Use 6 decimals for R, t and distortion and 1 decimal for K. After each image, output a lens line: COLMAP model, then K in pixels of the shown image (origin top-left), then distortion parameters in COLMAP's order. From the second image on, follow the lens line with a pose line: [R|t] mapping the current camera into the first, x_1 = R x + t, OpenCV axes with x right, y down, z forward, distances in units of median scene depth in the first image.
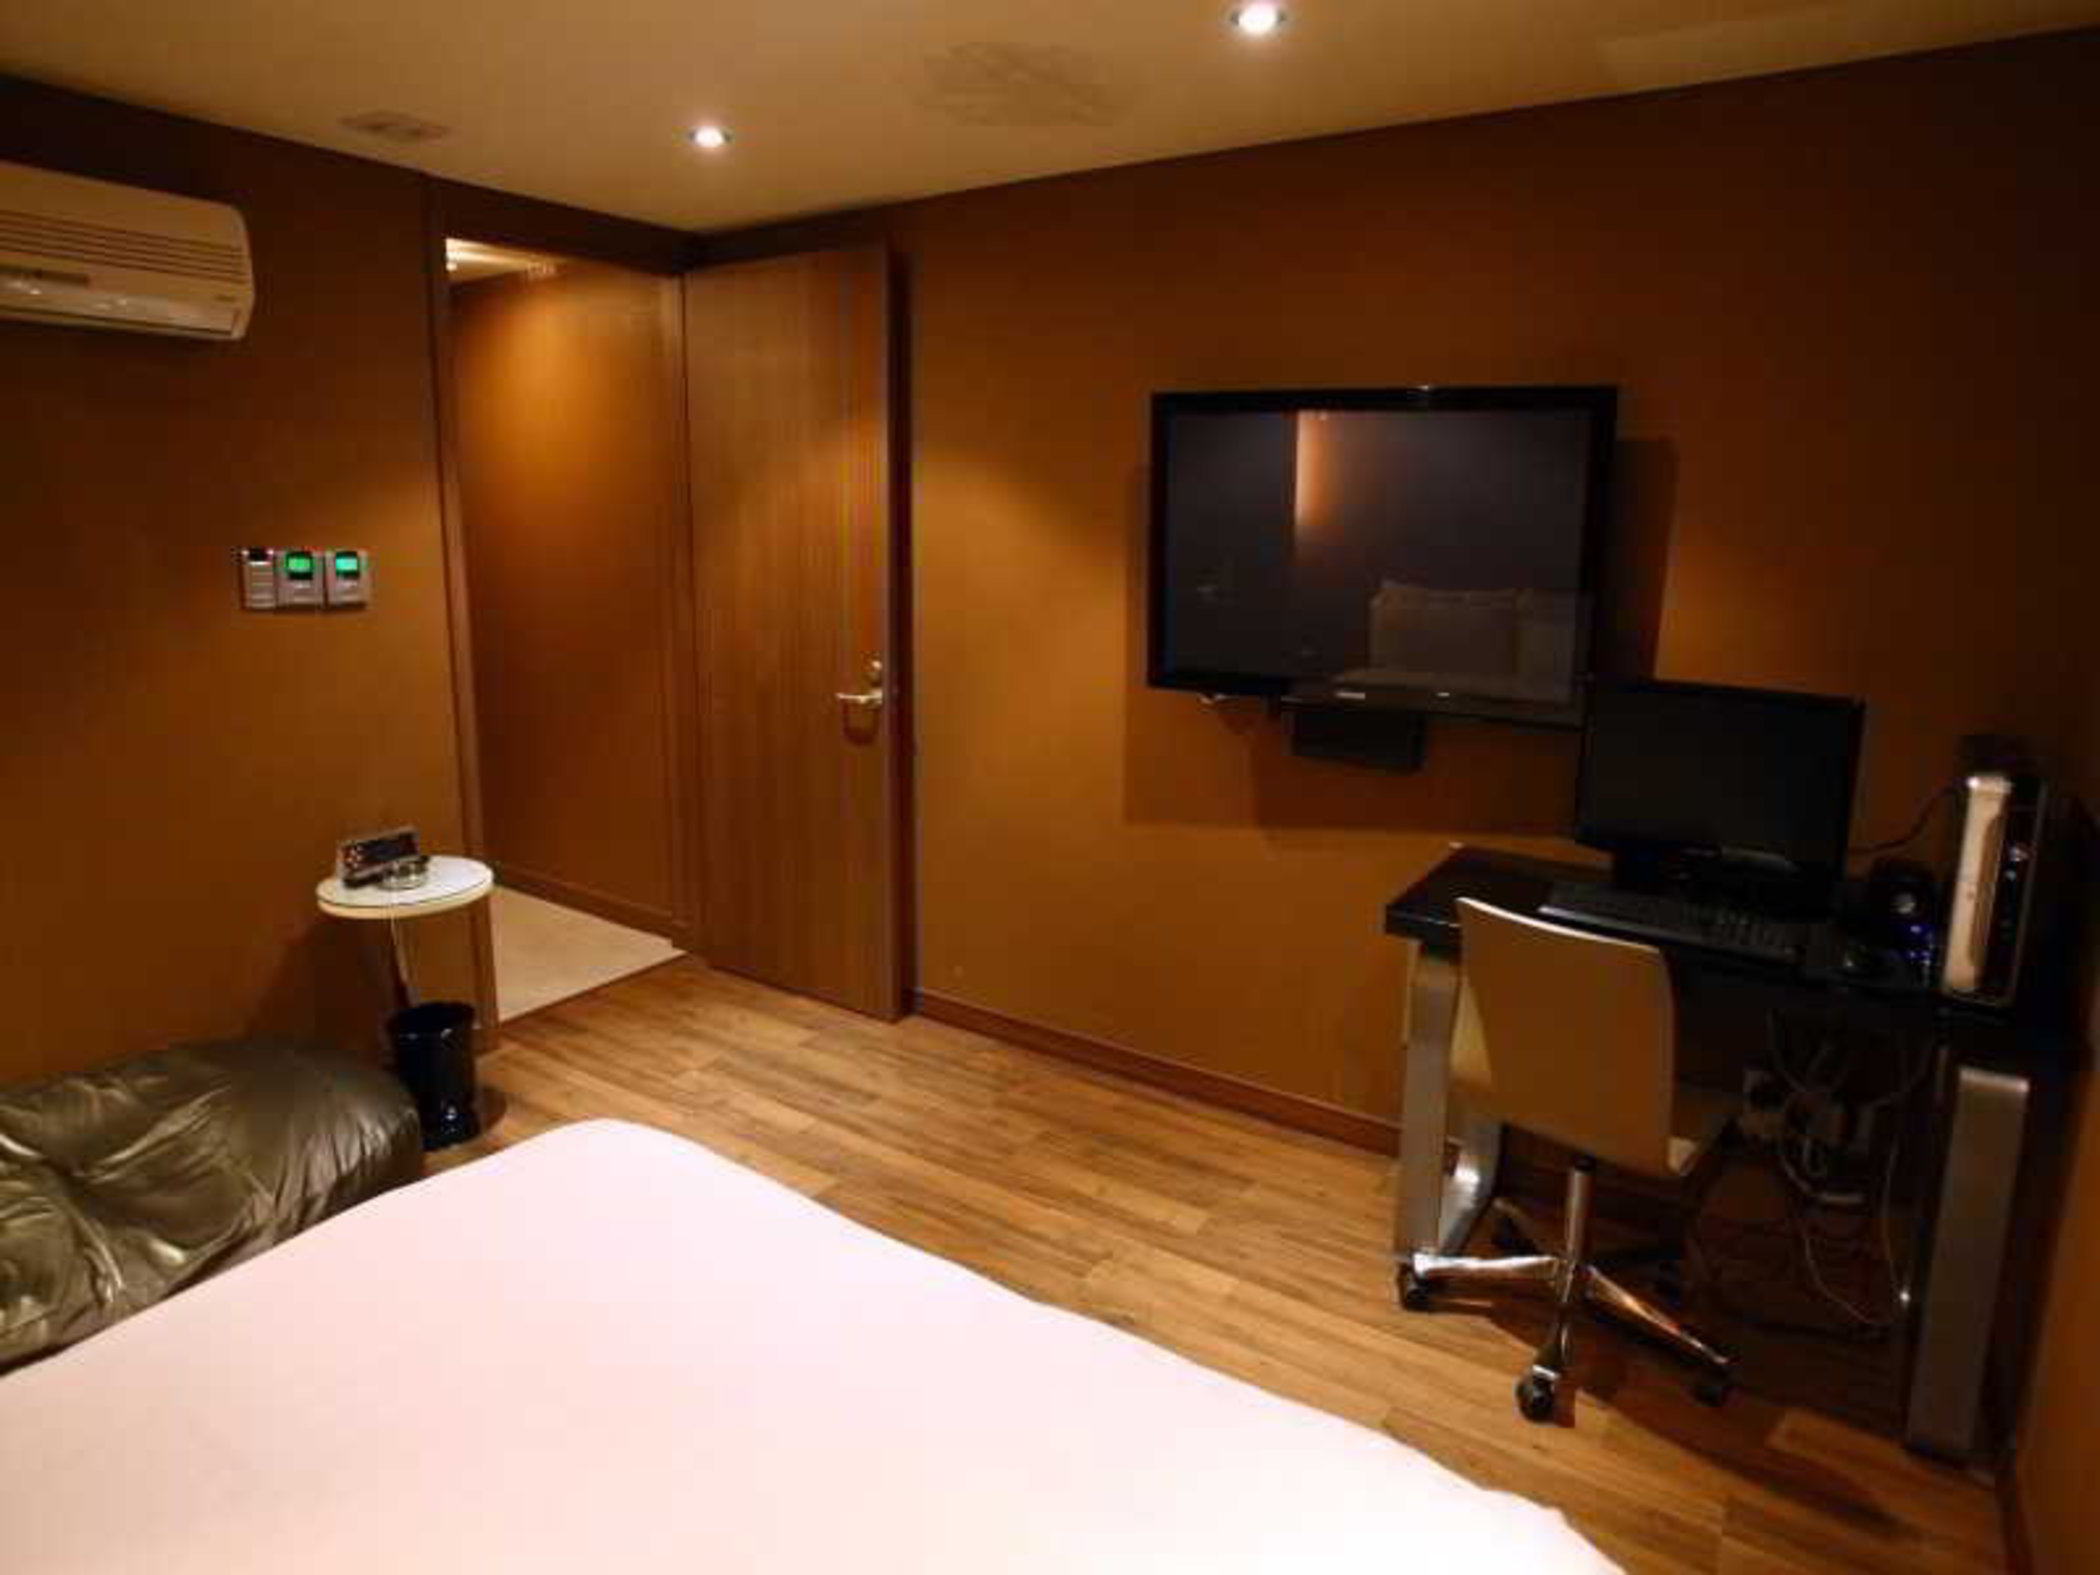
lens RADIAL K [[1270.3, 0, 1050.0], [0, 1270.3, 787.5], [0, 0, 1]] dist [0.001402, 0.001006]
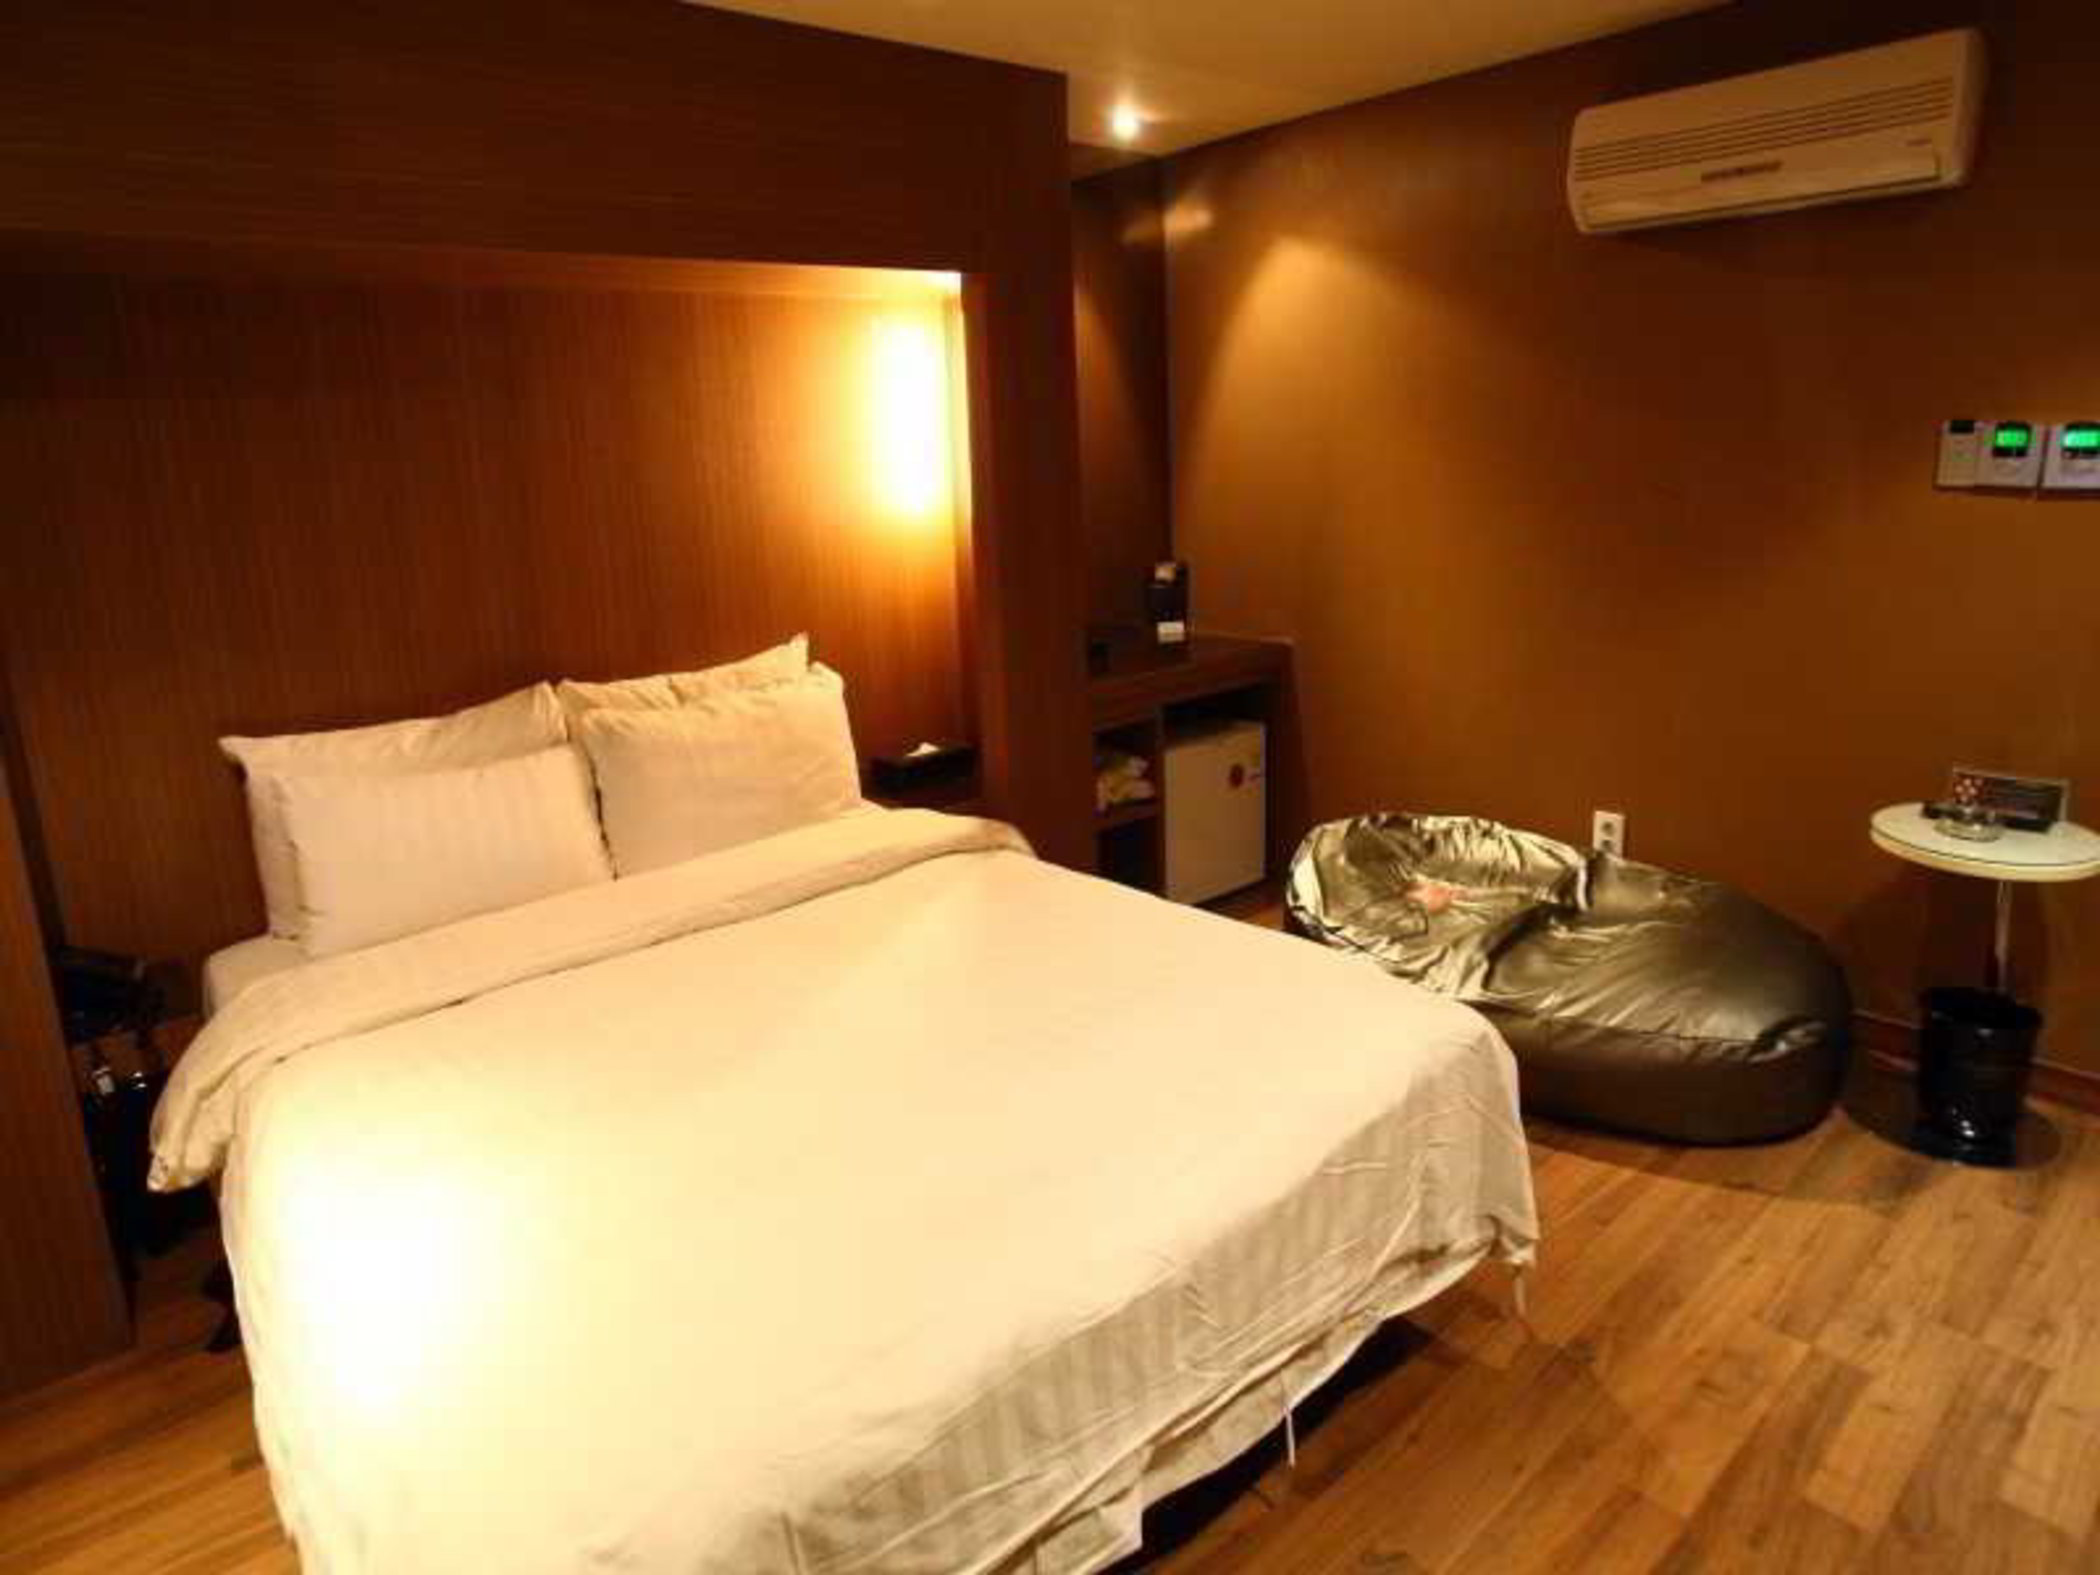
lens RADIAL K [[1270.3, 0, 1050.0], [0, 1270.3, 787.5], [0, 0, 1]] dist [0.001402, 0.001006]
pose [[-0.252732, 0.262016, -0.931383, 0.437052], [-0.171540, 0.935249, 0.309651, -0.111624], [0.952208, 0.238028, -0.191421, 0.613982]]
